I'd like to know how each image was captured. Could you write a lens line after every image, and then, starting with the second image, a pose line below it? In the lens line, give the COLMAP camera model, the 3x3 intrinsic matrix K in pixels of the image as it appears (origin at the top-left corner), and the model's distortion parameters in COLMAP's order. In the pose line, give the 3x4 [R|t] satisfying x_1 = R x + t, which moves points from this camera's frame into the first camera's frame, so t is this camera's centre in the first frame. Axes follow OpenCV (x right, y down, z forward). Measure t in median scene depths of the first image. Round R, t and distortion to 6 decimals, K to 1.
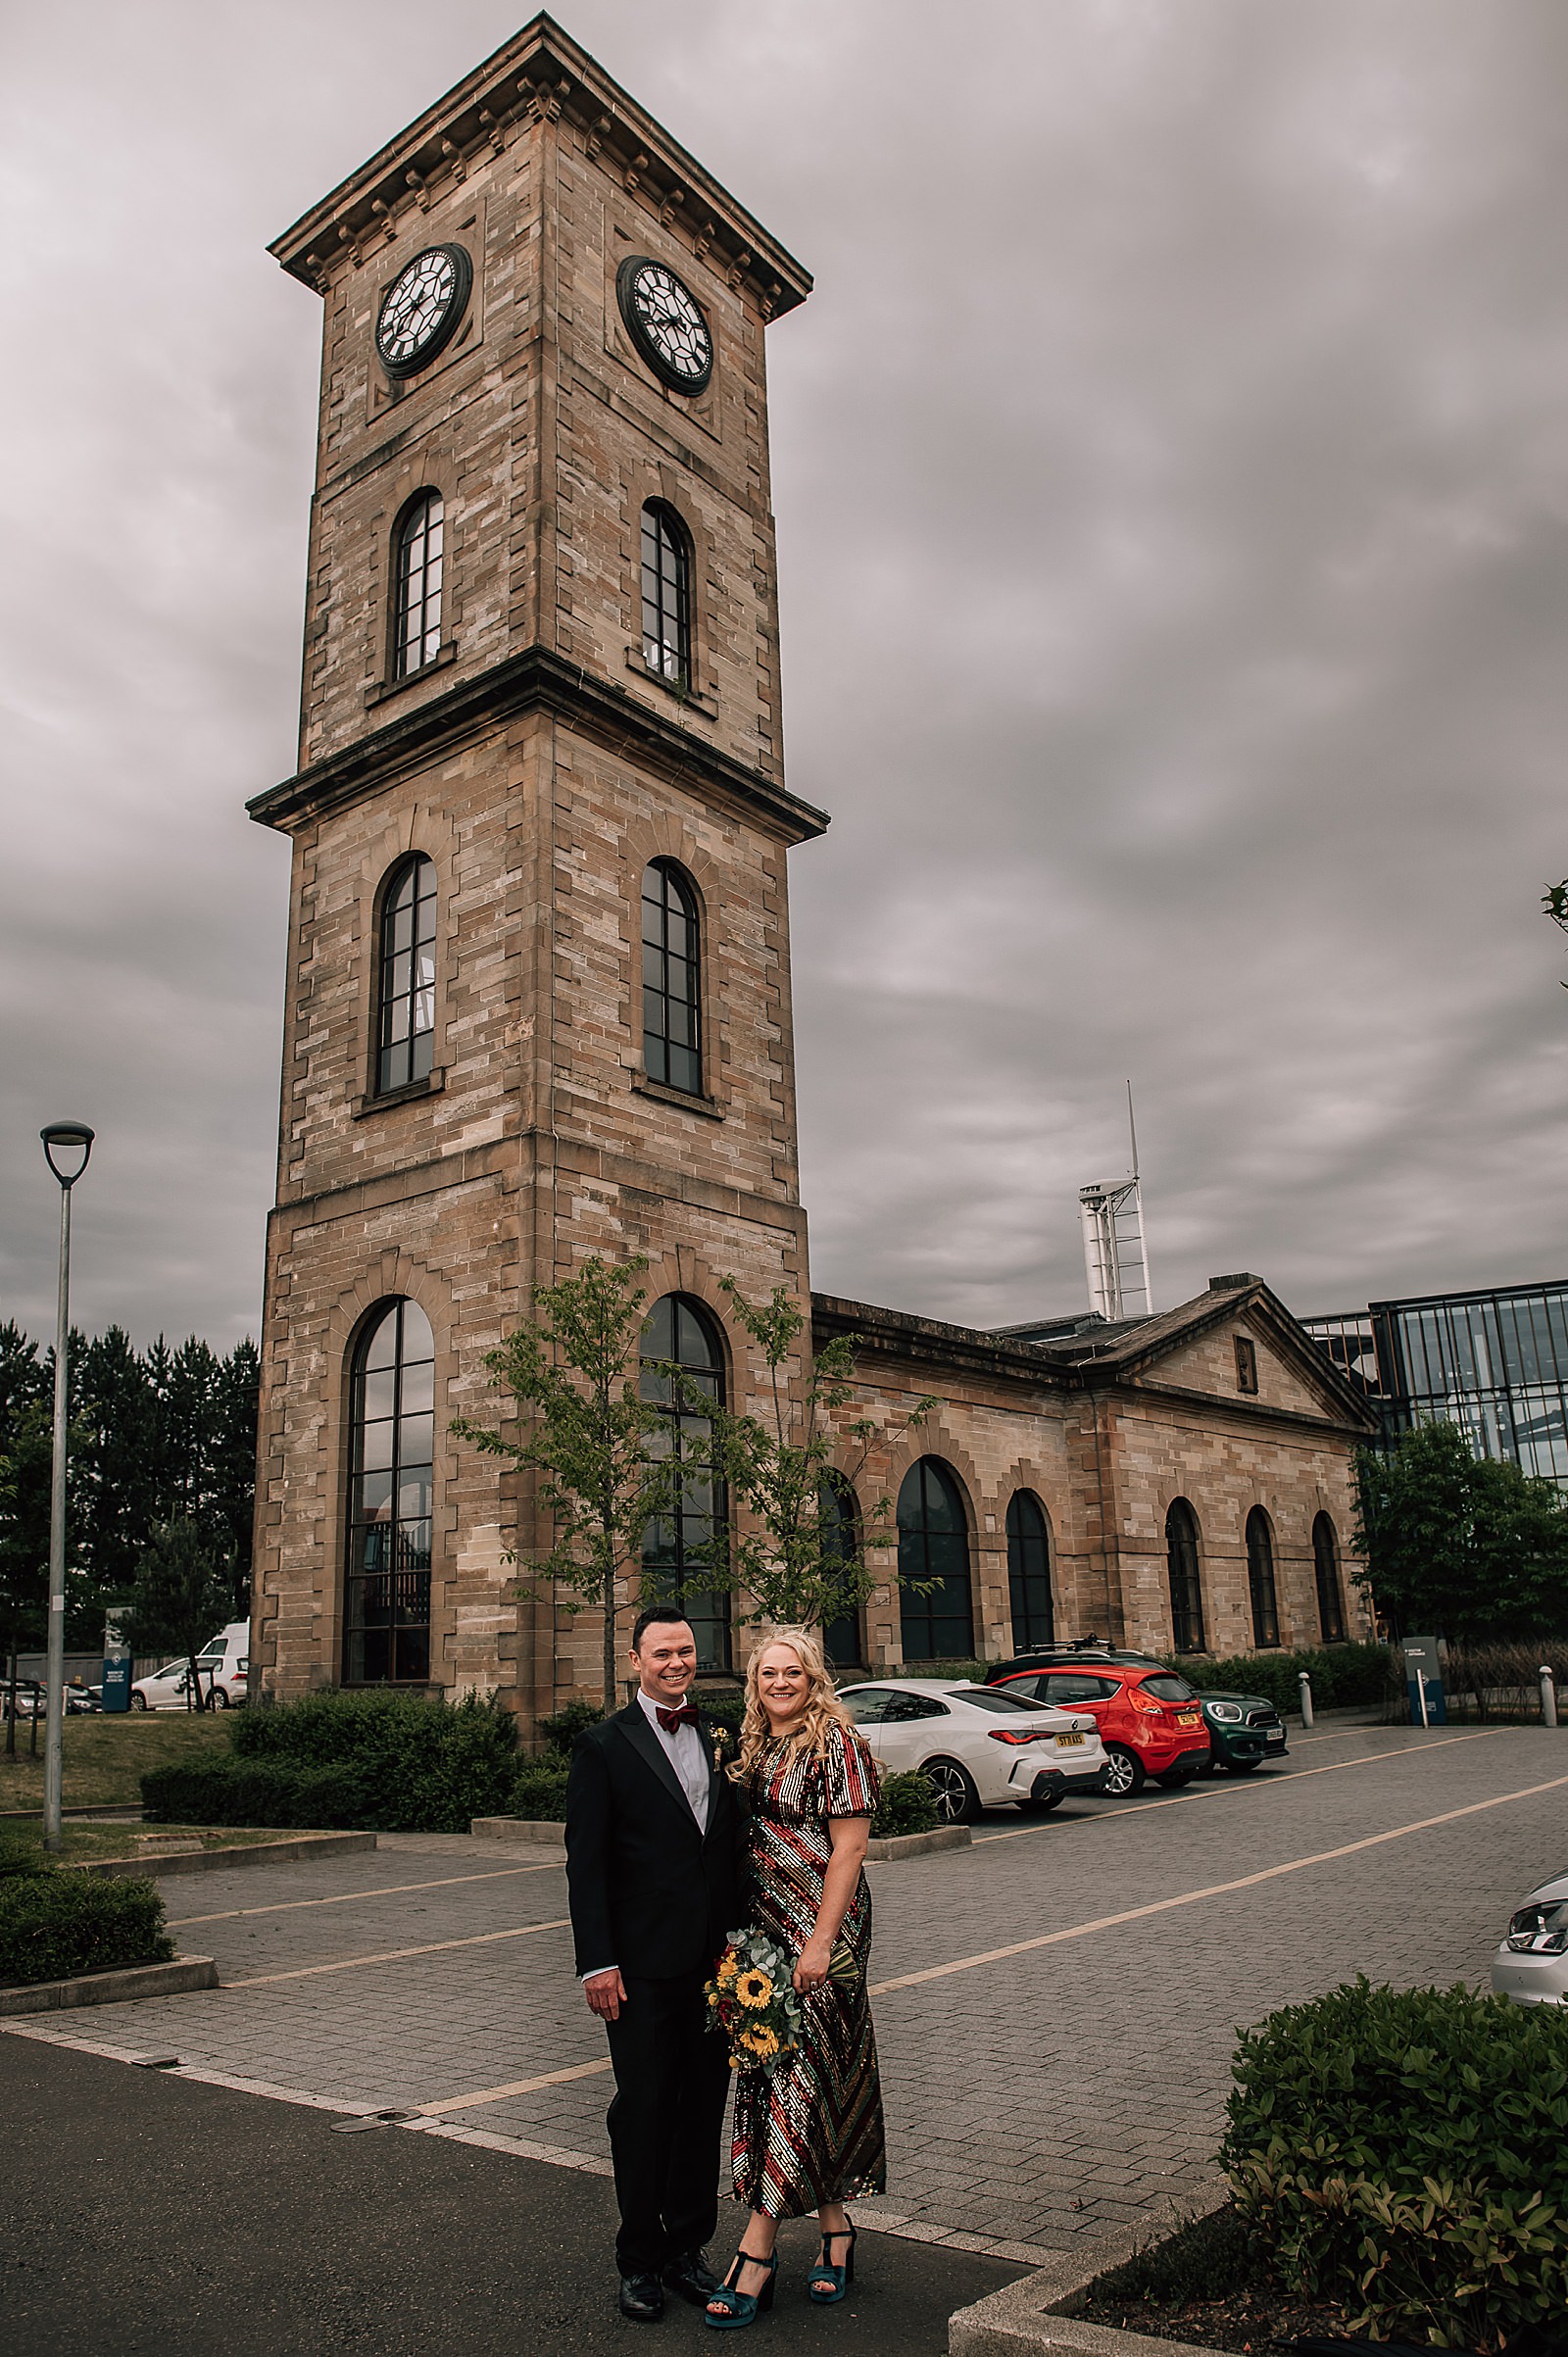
lens RADIAL K [[1682.0, 0, 784.0], [0, 1682.0, 1178.5], [0, 0, 1]] dist [0.037416, 0.002833]
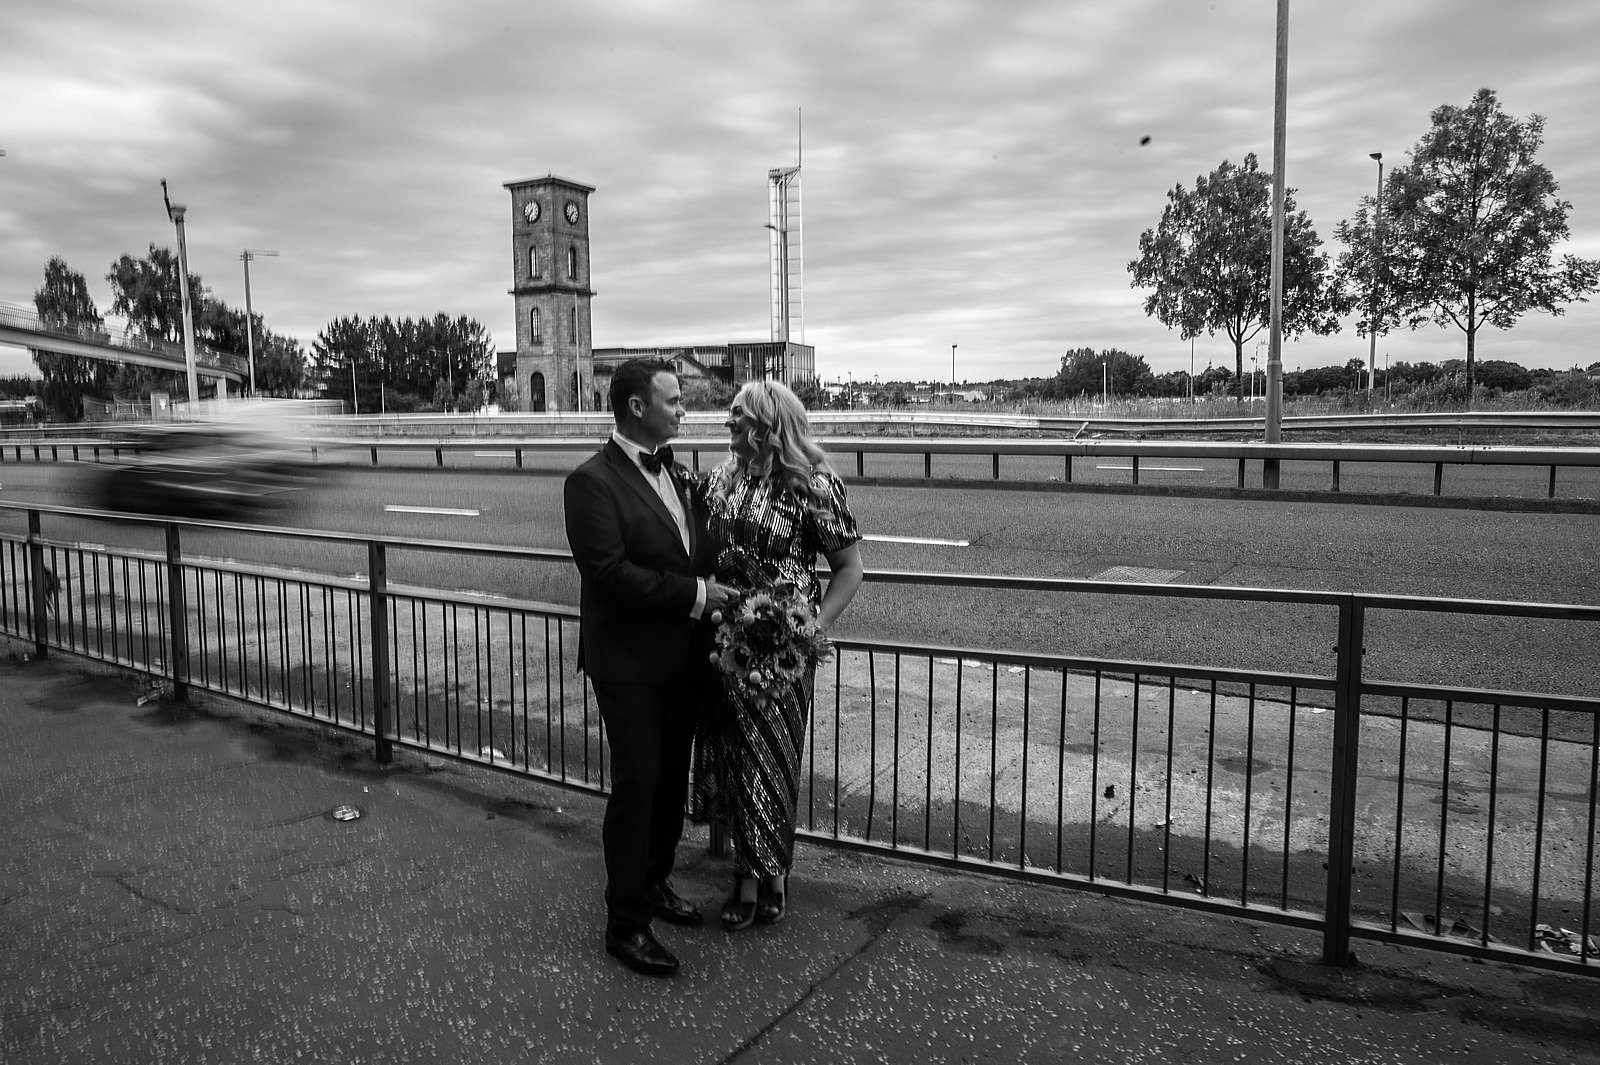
lens RADIAL K [[1141.8, 0, 803.1], [0, 1141.8, 552.4], [0, 0, 1]] dist [0.037416, 0.002833]
pose [[0.984444, 0.008522, 0.175492, 0.042711], [-0.074271, 0.925381, 0.371691, -1.016504], [-0.159229, -0.378943, 0.911619, -3.622262]]
